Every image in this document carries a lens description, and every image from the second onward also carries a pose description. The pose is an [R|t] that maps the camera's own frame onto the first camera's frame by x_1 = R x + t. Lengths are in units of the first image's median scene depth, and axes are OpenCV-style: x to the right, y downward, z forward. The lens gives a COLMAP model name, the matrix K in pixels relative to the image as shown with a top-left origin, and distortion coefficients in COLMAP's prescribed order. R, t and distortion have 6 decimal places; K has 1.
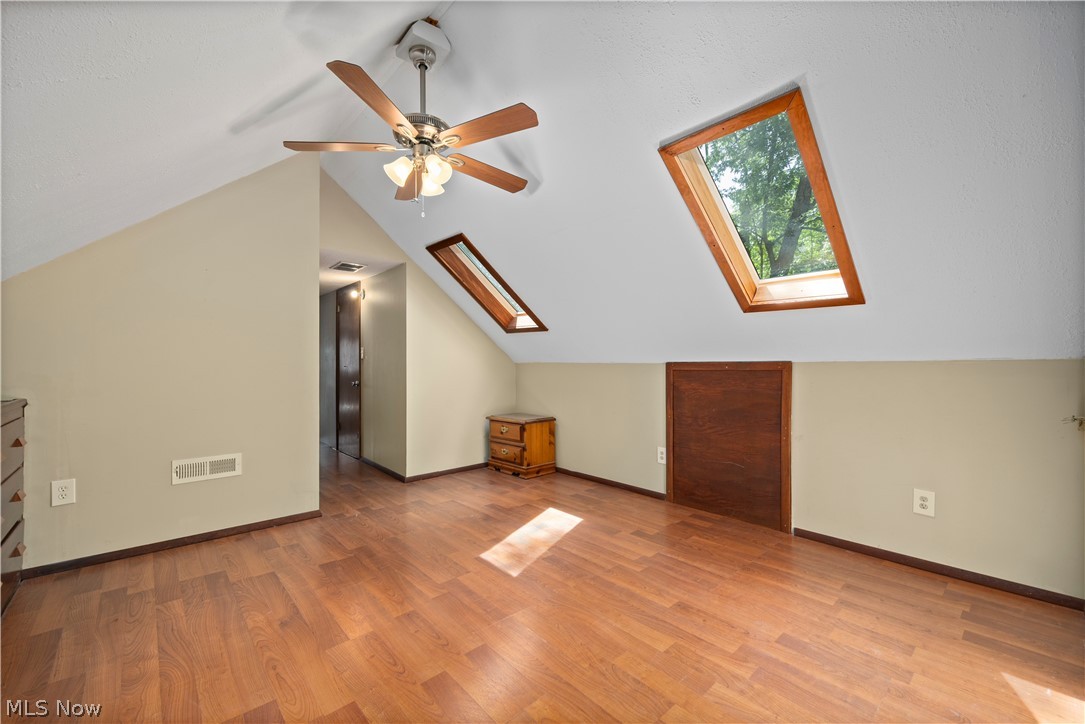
lens RADIAL K [[447.8, 0, 546.8], [0, 447.8, 361.2], [0, 0, 1]] dist [0.009840, 0.000000]
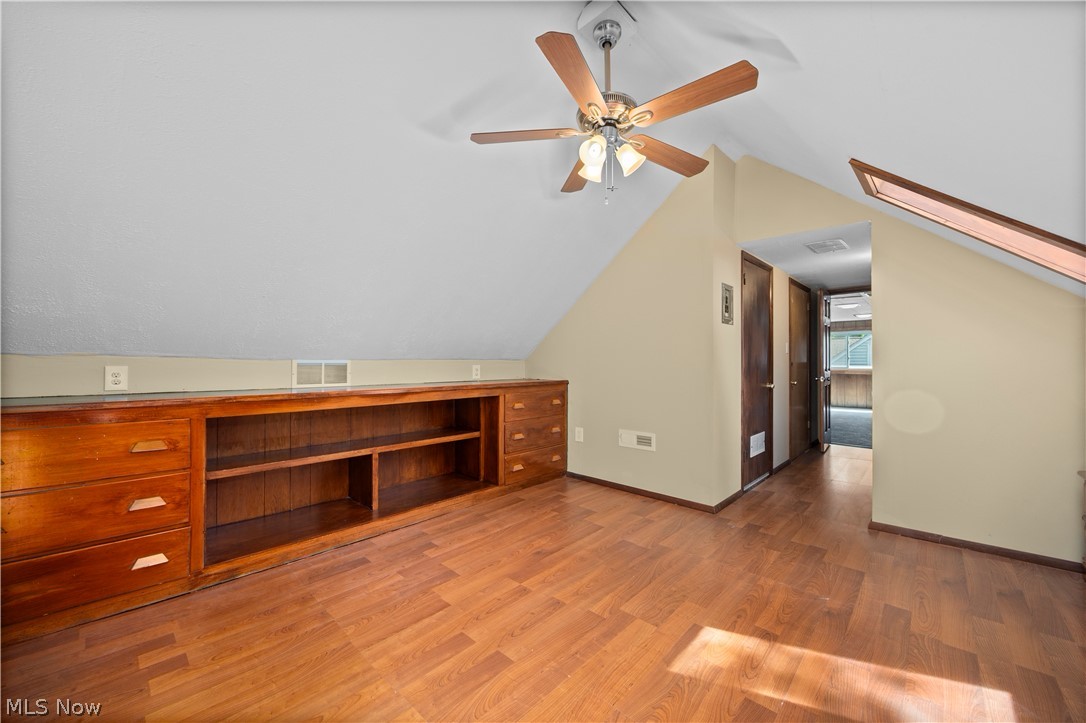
lens RADIAL K [[417.3, 0, 543.1], [0, 417.3, 364.4], [0, 0, 1]] dist [-0.000883, -0.000403]
pose [[0.081504, 0.008559, -0.996636, 0.544953], [-0.000640, 0.999963, 0.008535, 0.004638], [0.996673, -0.000057, 0.081506, 0.752020]]
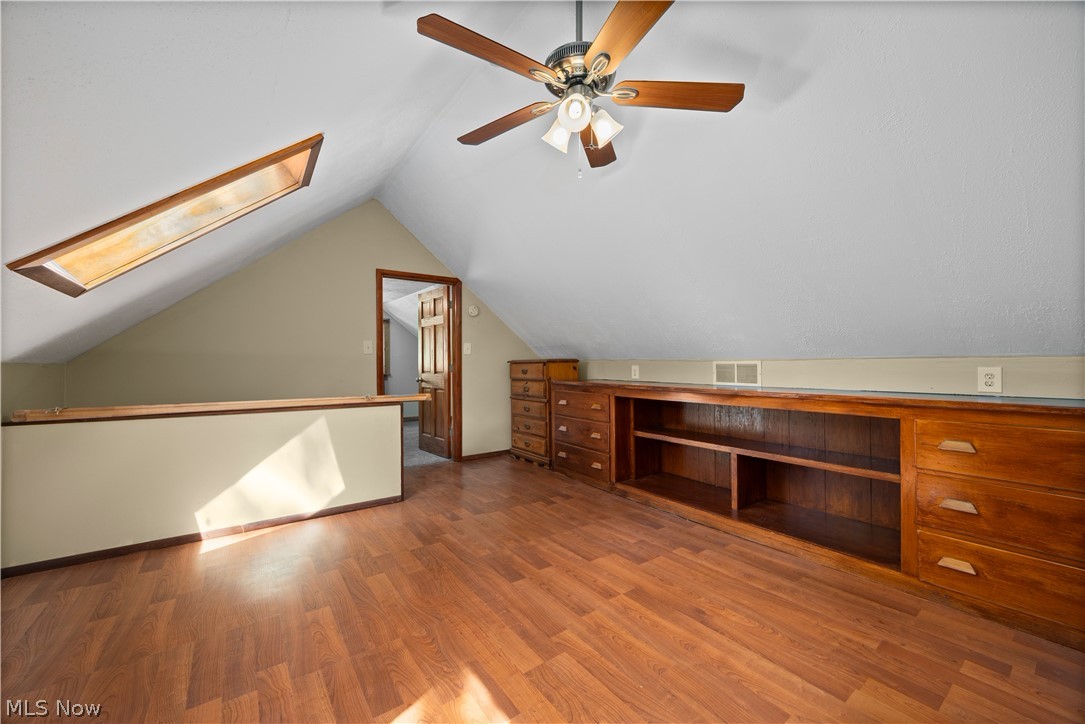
lens RADIAL K [[417.0, 0, 542.6], [0, 417.0, 364.9], [0, 0, 1]] dist [-0.000883, -0.000403]
pose [[-0.994340, 0.006596, 0.106044, -0.269621], [0.006701, 0.999977, 0.000633, 0.009703], [-0.106038, 0.001340, -0.994361, 1.637427]]
